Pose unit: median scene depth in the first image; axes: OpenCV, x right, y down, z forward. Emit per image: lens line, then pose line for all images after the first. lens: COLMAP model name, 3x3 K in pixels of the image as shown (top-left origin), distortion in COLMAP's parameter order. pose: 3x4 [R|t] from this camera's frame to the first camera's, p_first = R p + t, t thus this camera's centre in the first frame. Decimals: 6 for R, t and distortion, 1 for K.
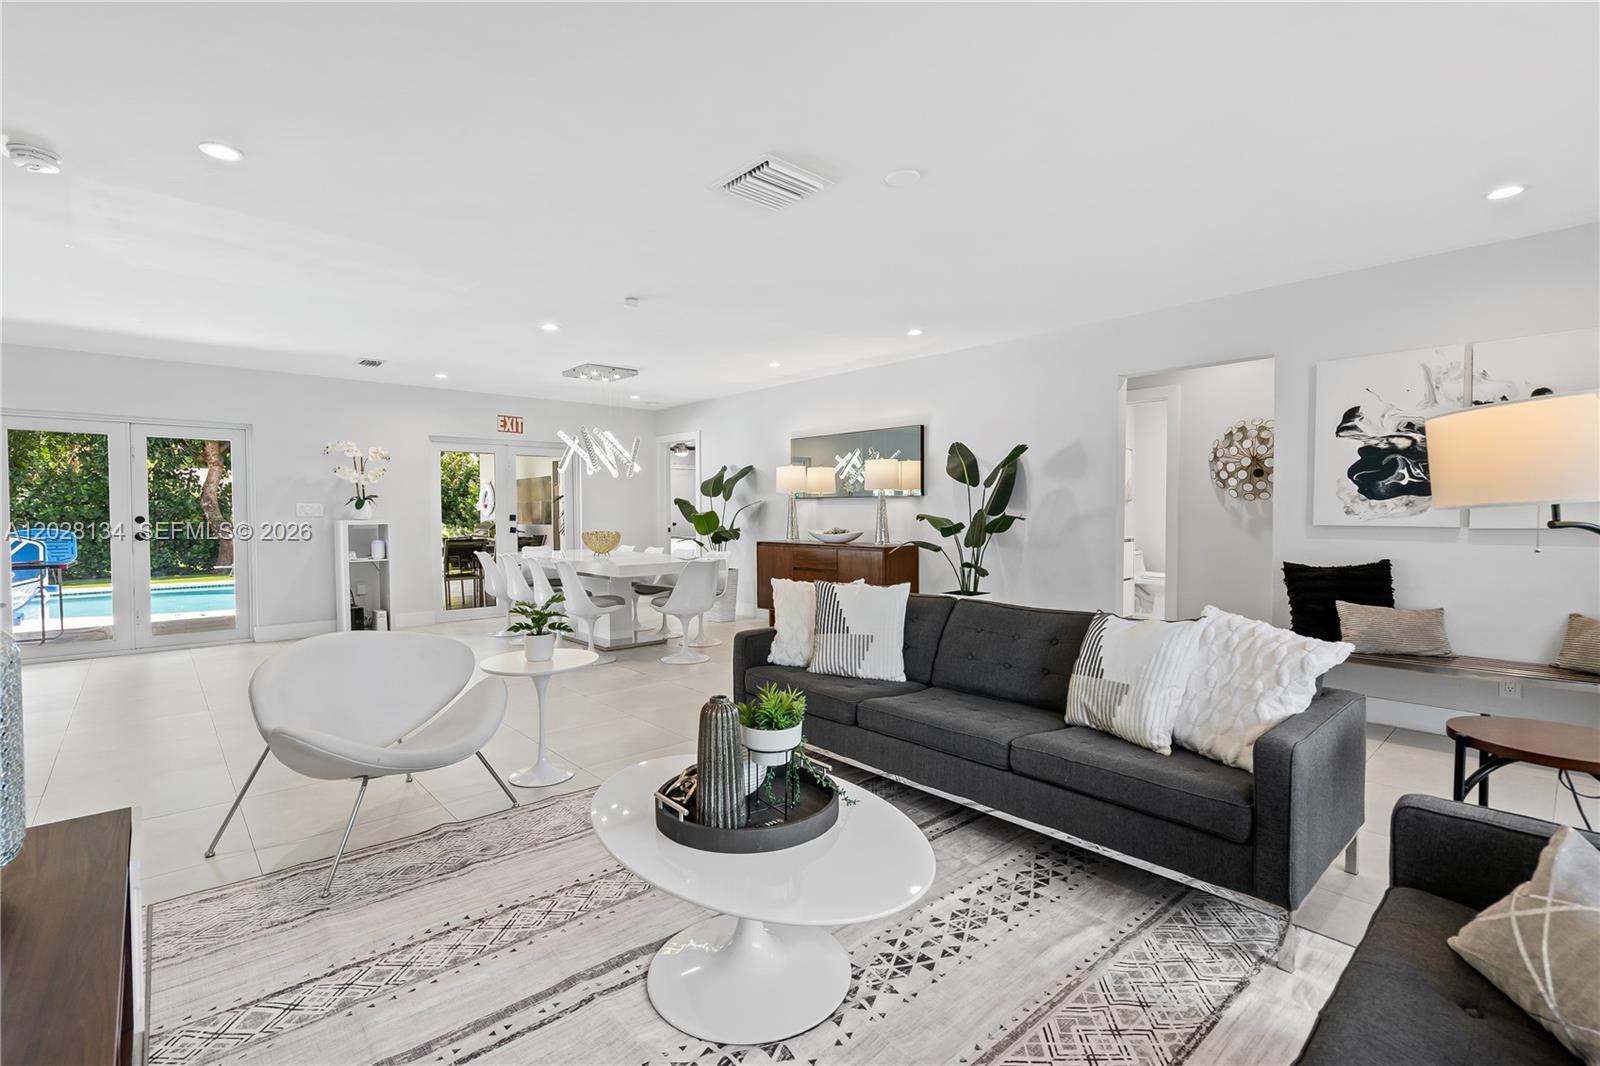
lens RADIAL K [[726.0, 0, 796.4], [0, 726.0, 530.9], [0, 0, 1]] dist [-0.010002, 0.005536]
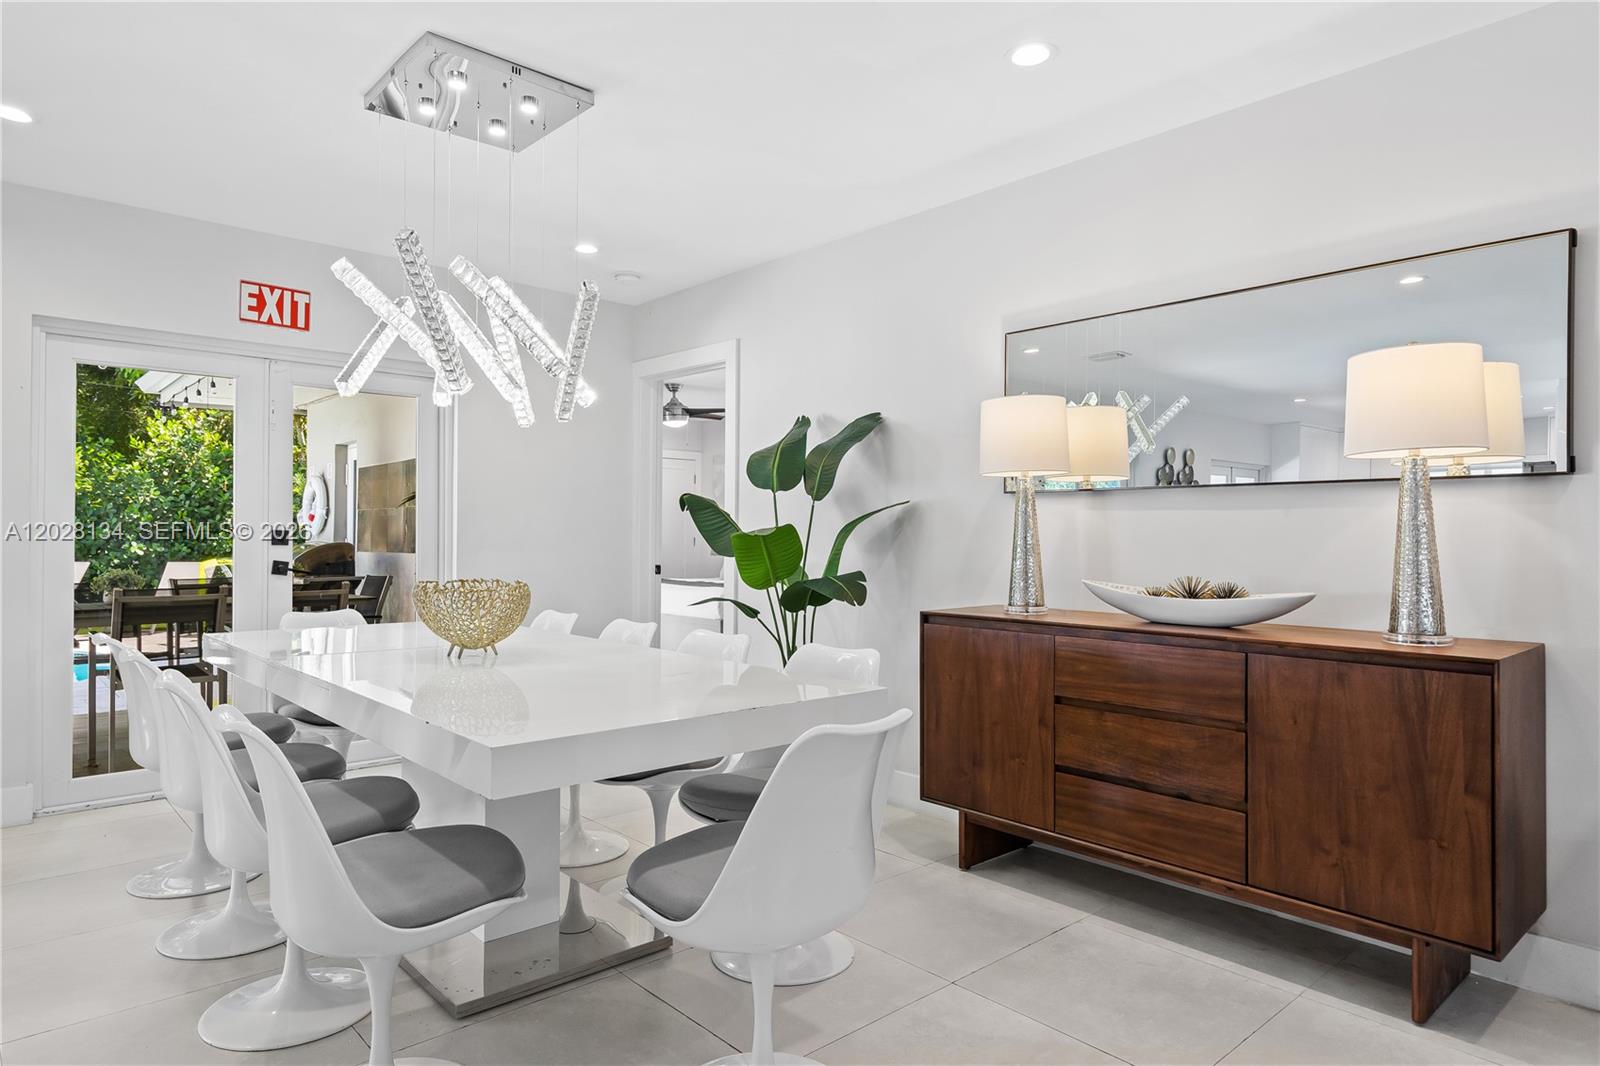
lens RADIAL K [[966.4, 0, 792.0], [0, 966.4, 530.5], [0, 0, 1]] dist [0.002701, 0.002099]
pose [[0.999864, 0.012654, -0.010550, -0.153442], [-0.013021, 0.999285, -0.035486, -0.010118], [0.010093, 0.035619, 0.999314, 0.717609]]
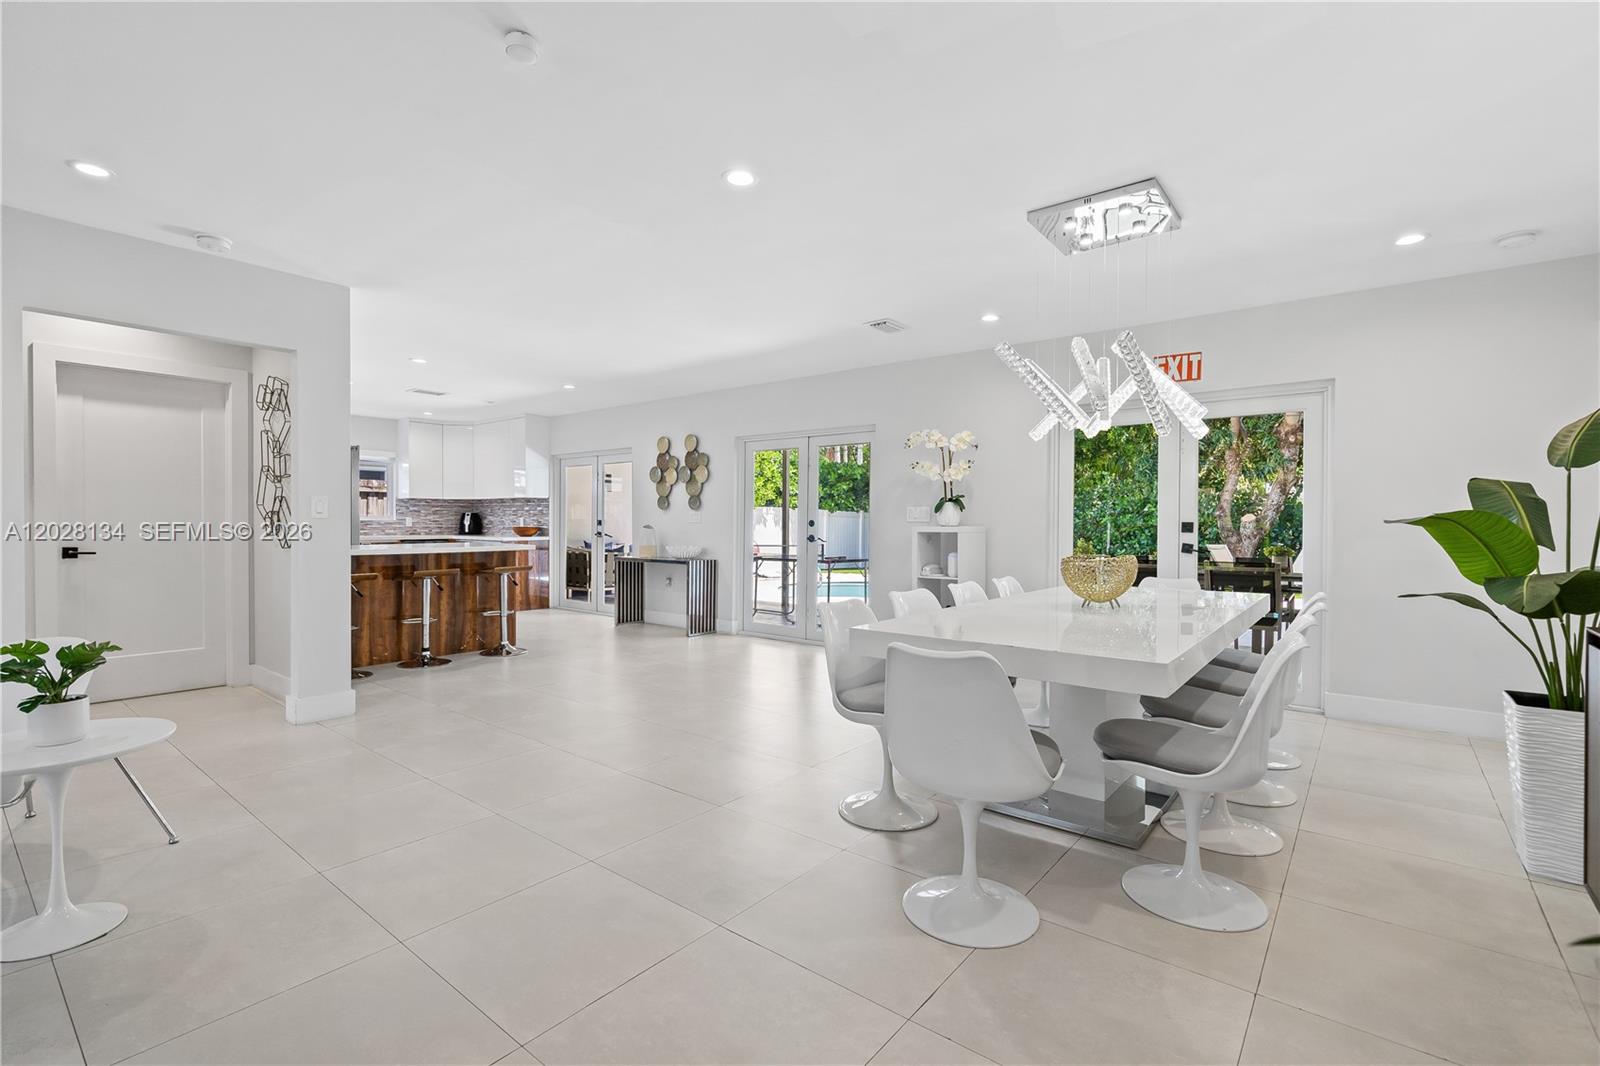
lens RADIAL K [[726.0, 0, 785.7], [0, 726.0, 530.1], [0, 0, 1]] dist [-0.010002, 0.005536]
pose [[0.148717, 0.015022, -0.988766, 0.211544], [-0.032115, 0.999431, 0.010353, -0.017868], [0.988358, 0.030215, 0.149115, 0.922734]]
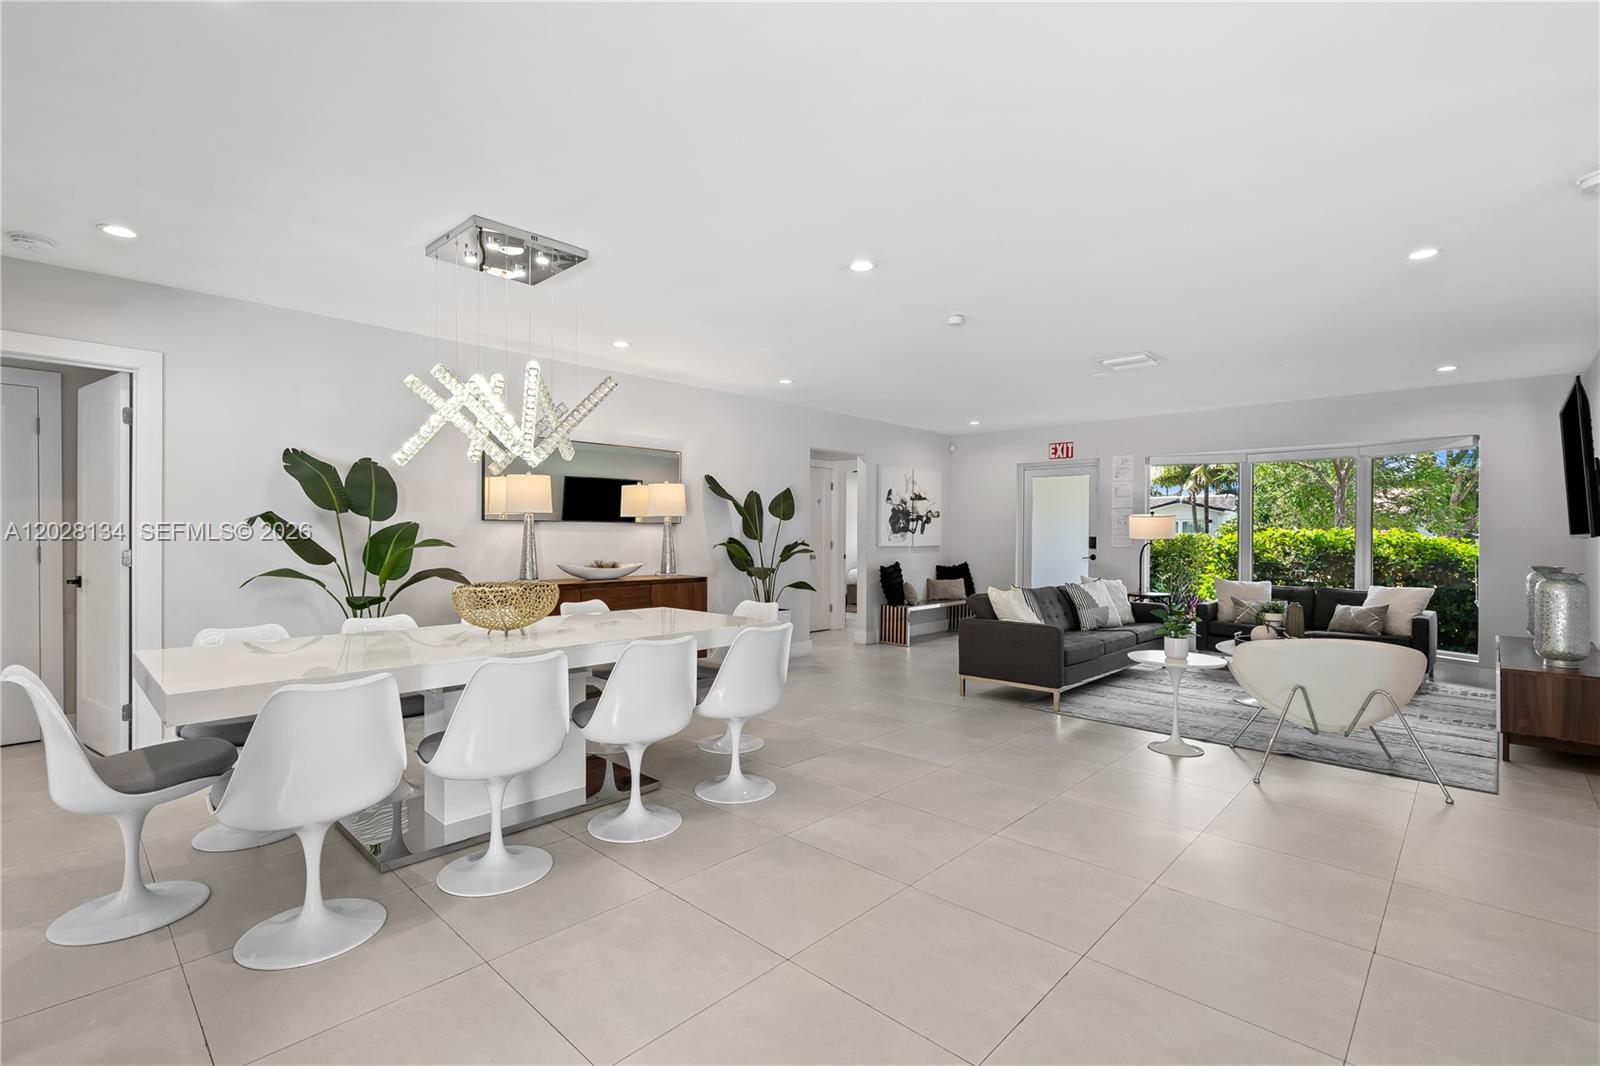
lens RADIAL K [[726.0, 0, 792.4], [0, 726.0, 536.6], [0, 0, 1]] dist [-0.010002, 0.005536]
pose [[-0.074122, 0.000649, 0.997249, -0.963884], [0.024197, 0.999707, 0.001148, -0.032986], [-0.996956, 0.024216, -0.074116, 1.077675]]
